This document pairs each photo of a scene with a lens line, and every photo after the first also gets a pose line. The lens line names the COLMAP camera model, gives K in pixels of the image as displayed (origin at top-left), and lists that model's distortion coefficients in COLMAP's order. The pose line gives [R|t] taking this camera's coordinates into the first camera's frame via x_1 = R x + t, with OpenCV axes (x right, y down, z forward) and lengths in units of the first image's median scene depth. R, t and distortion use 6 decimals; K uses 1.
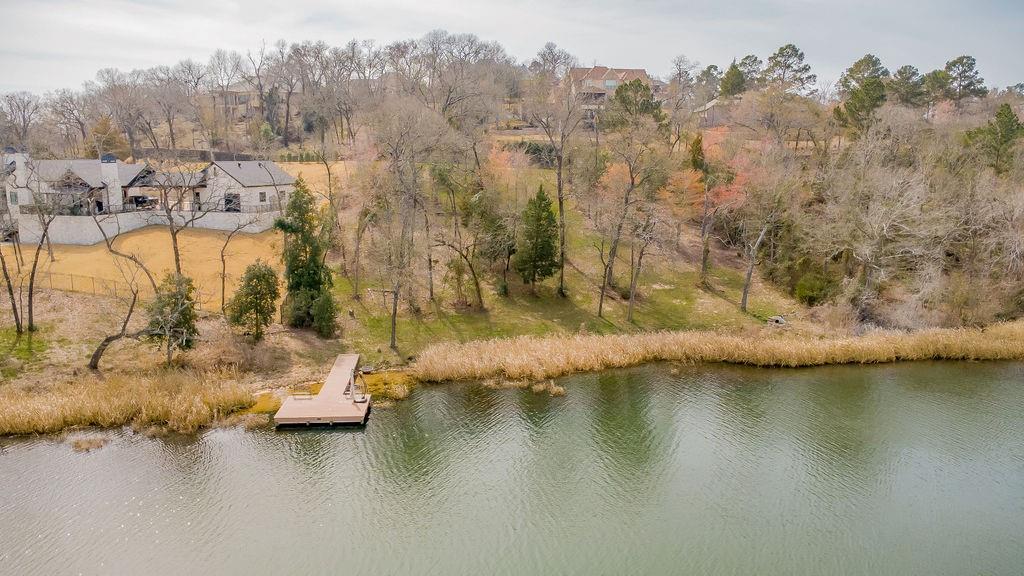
lens RADIAL K [[712.7, 0, 512.0], [0, 712.7, 288.0], [0, 0, 1]] dist [0.039225, -0.051743]
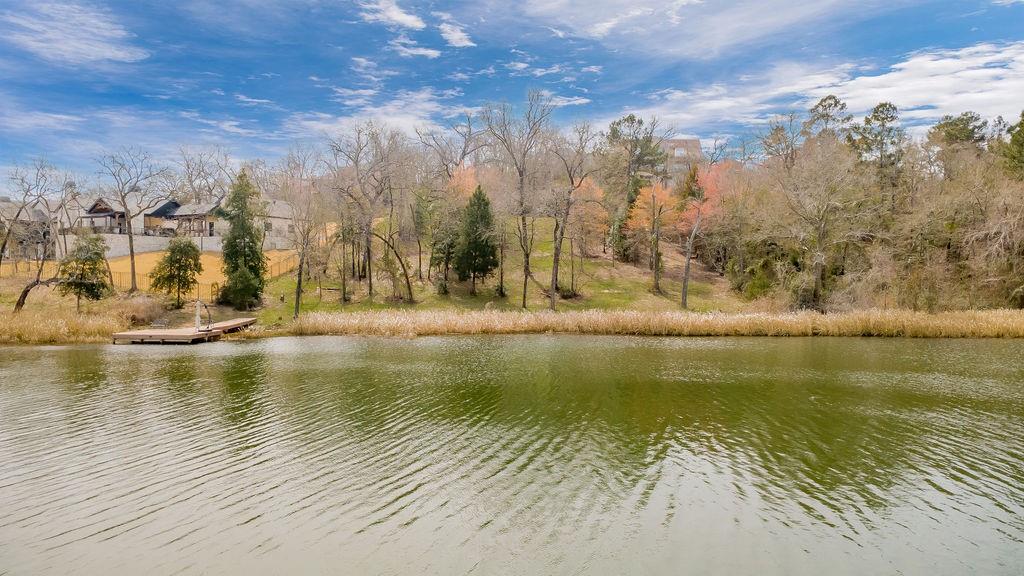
lens RADIAL K [[712.7, 0, 512.0], [0, 712.7, 288.0], [0, 0, 1]] dist [0.039225, -0.051743]
pose [[0.981083, -0.006670, -0.193474, 0.332520], [-0.026268, 0.985577, -0.167176, 0.200176], [0.191799, 0.169096, 0.966757, 0.048884]]
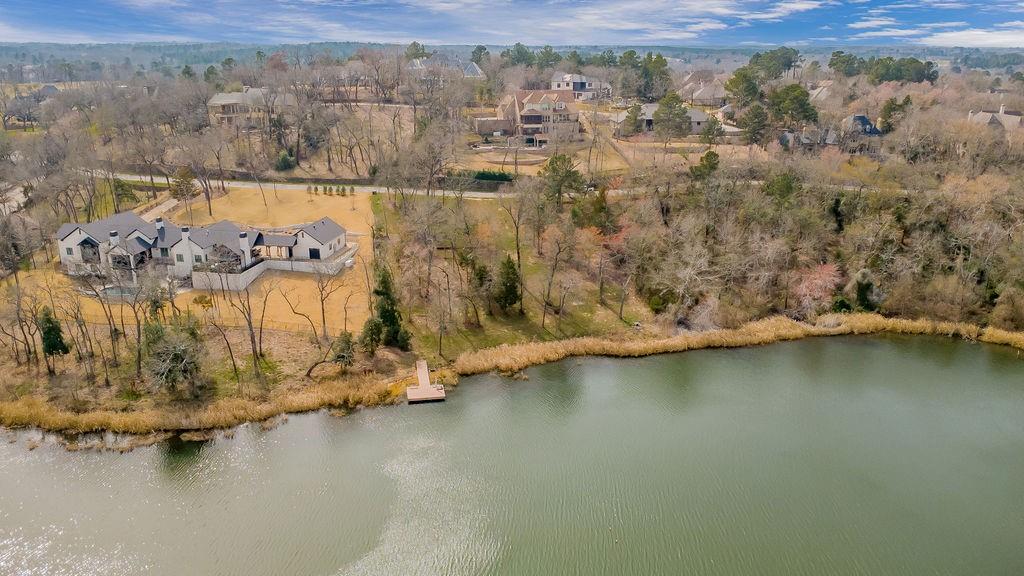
lens RADIAL K [[758.4, 0, 512.0], [0, 758.4, 288.0], [0, 0, 1]] dist [0.020021, -0.003706]
pose [[0.995868, -0.036924, 0.082968, -0.132624], [0.026508, 0.992014, 0.123310, -0.345890], [-0.086858, -0.120601, 0.988894, -1.051218]]
